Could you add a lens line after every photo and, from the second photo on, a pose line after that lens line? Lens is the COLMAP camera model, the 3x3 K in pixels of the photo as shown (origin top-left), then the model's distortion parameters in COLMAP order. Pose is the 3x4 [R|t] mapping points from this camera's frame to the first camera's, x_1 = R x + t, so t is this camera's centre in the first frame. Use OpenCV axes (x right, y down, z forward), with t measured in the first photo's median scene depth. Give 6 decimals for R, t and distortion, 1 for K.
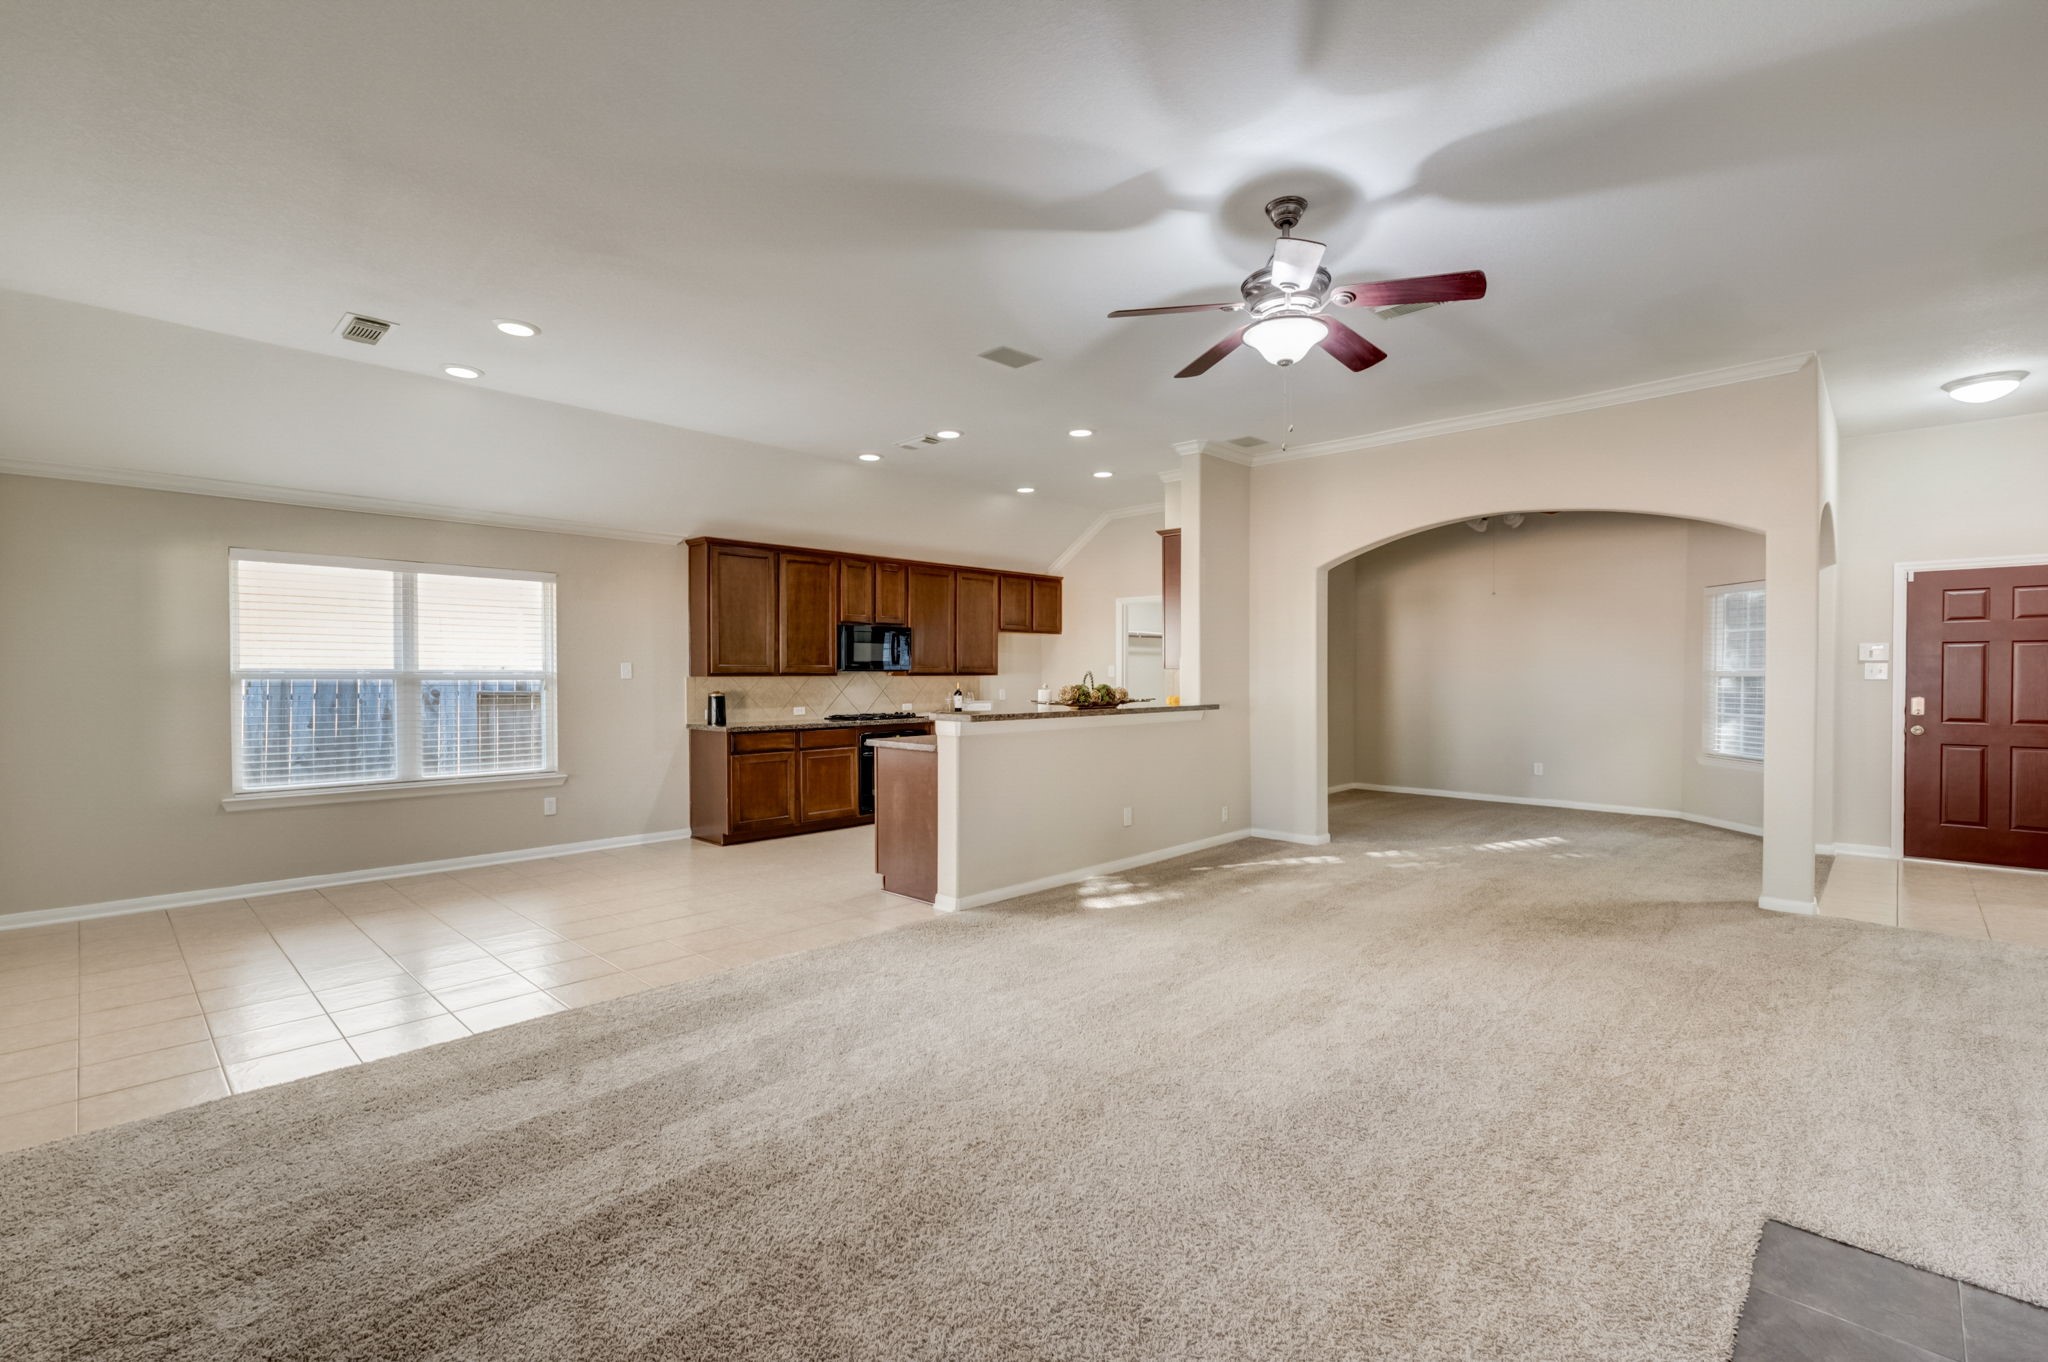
lens RADIAL K [[895.1, 0, 1020.7], [0, 895.1, 683.0], [0, 0, 1]] dist [-0.001069, -0.000458]
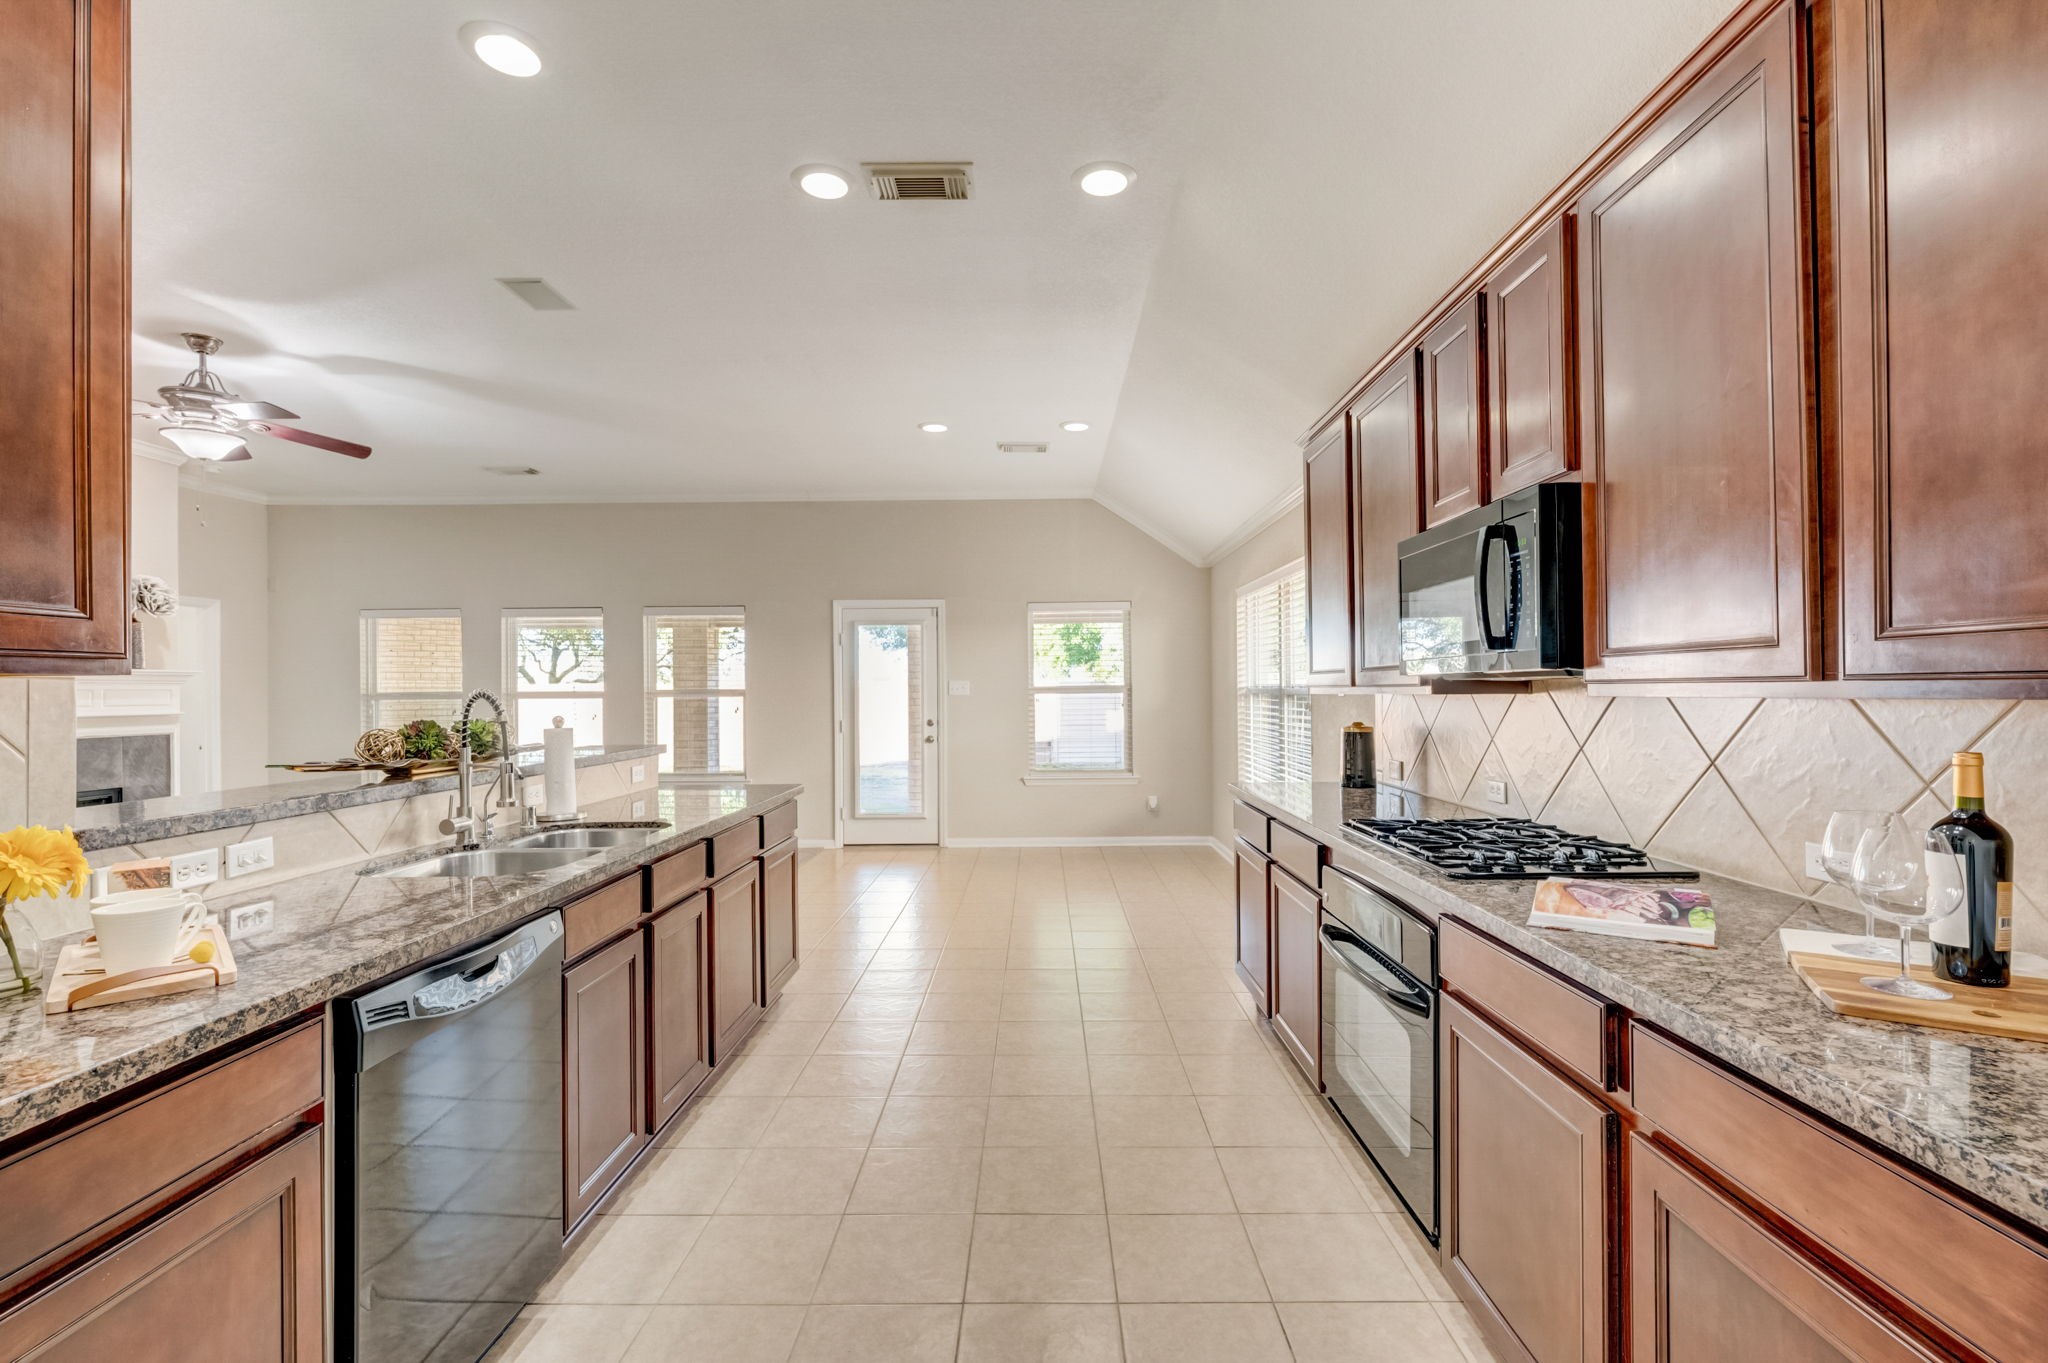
lens RADIAL K [[902.9, 0, 1029.0], [0, 902.9, 687.7], [0, 0, 1]] dist [-0.000486, -0.000139]
pose [[-0.724731, 0.003812, -0.689021, 0.181133], [0.002867, 0.999993, 0.002517, -0.015909], [0.689026, -0.000151, -0.724737, 1.516738]]
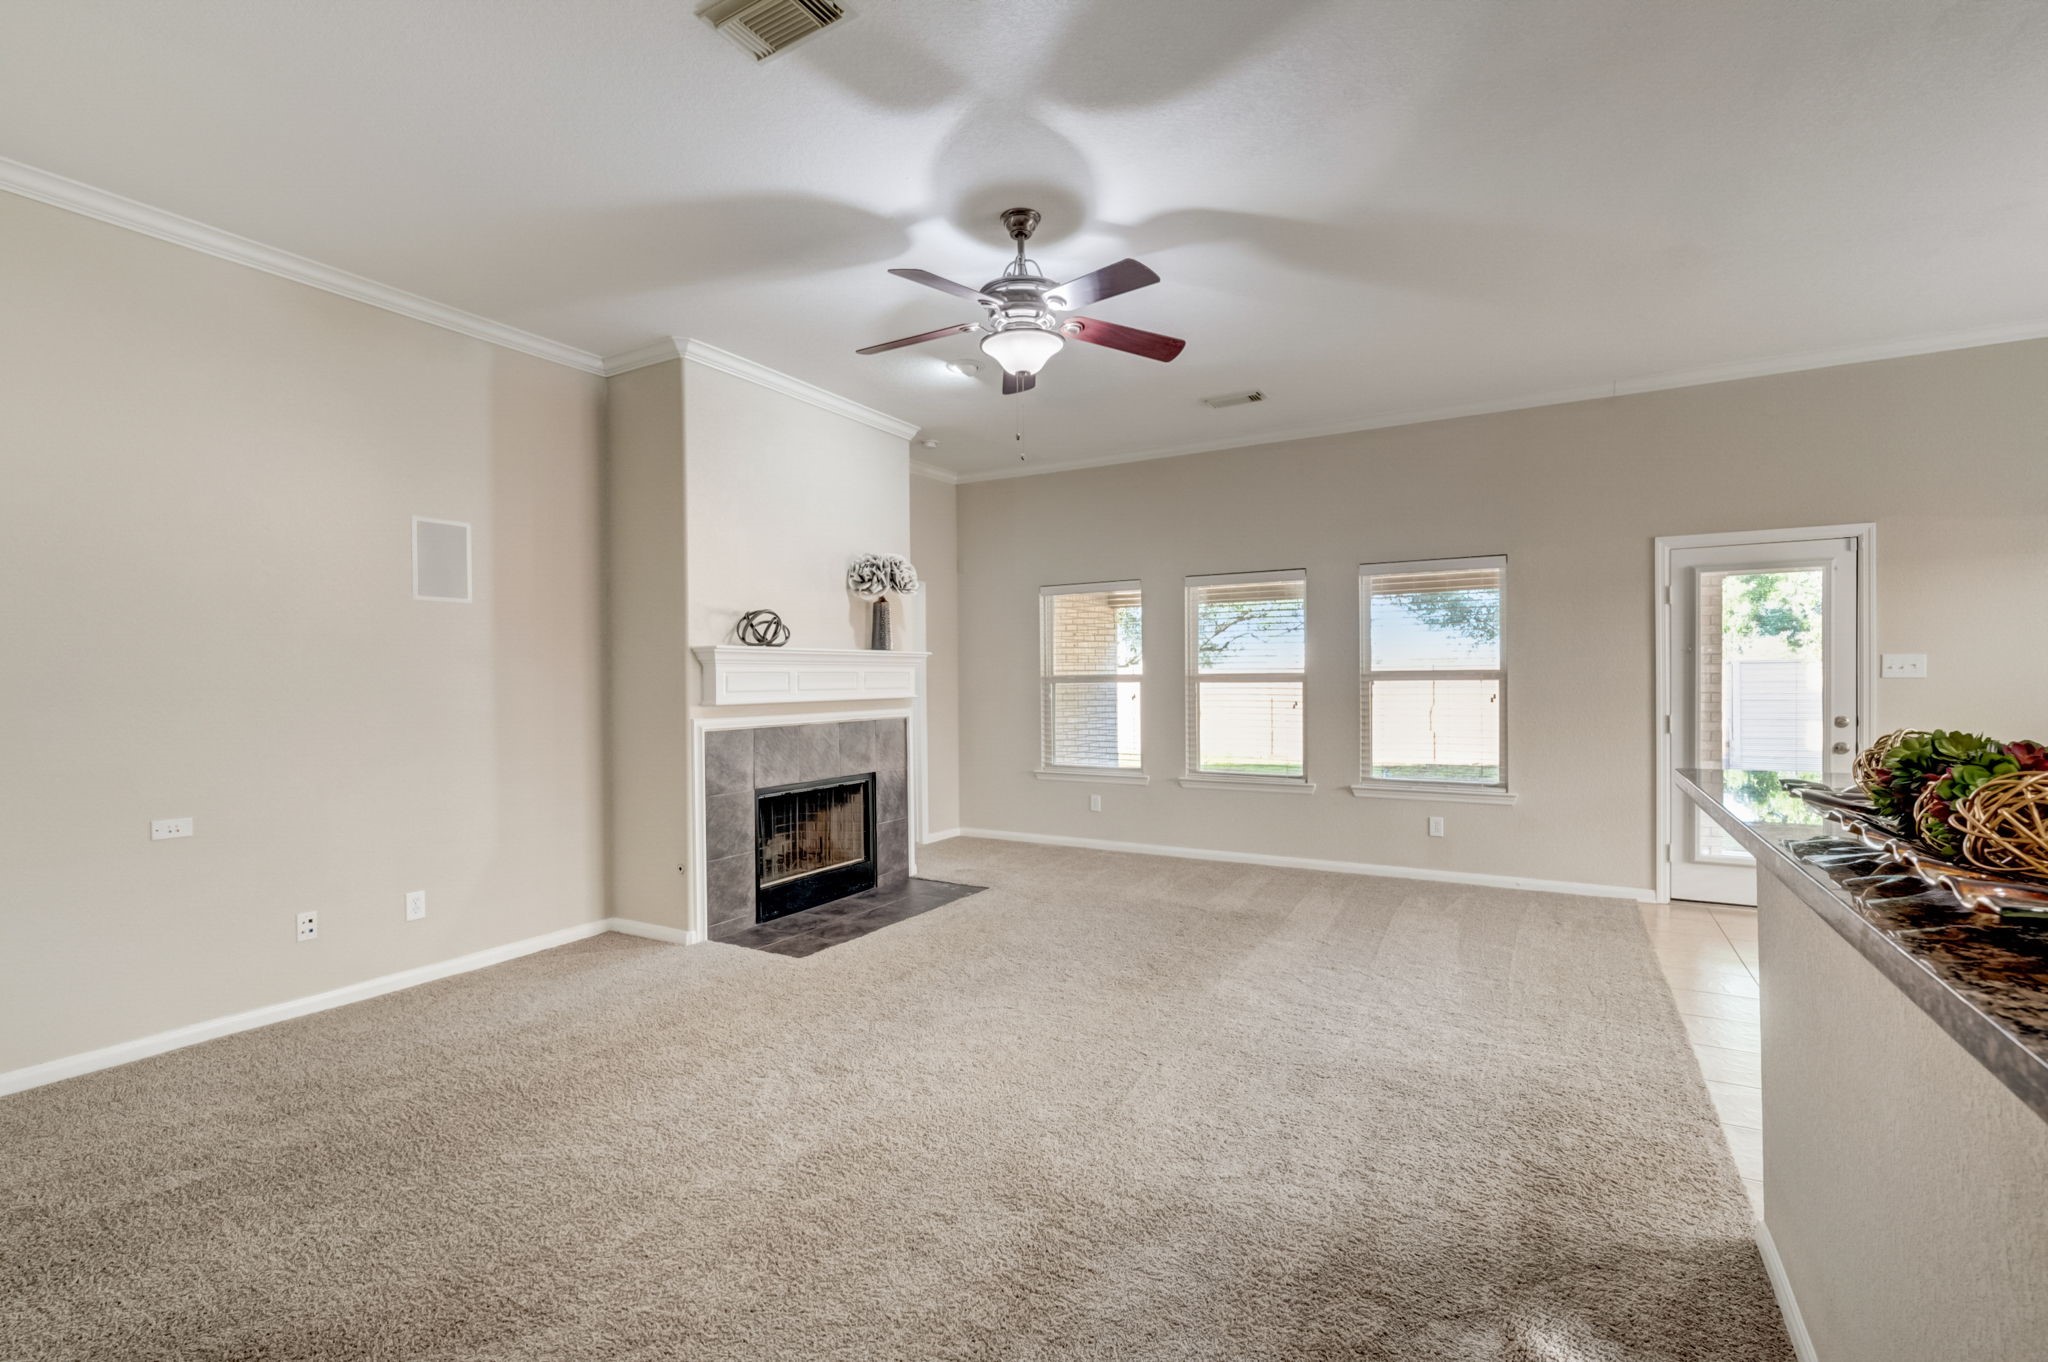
lens RADIAL K [[905.2, 0, 1023.8], [0, 905.2, 690.0], [0, 0, 1]] dist [-0.001134, -0.000176]
pose [[-0.969939, 0.011631, -0.243072, 0.299901], [0.007382, 0.999804, 0.018385, -0.011563], [0.243238, 0.016038, -0.969834, 1.091436]]
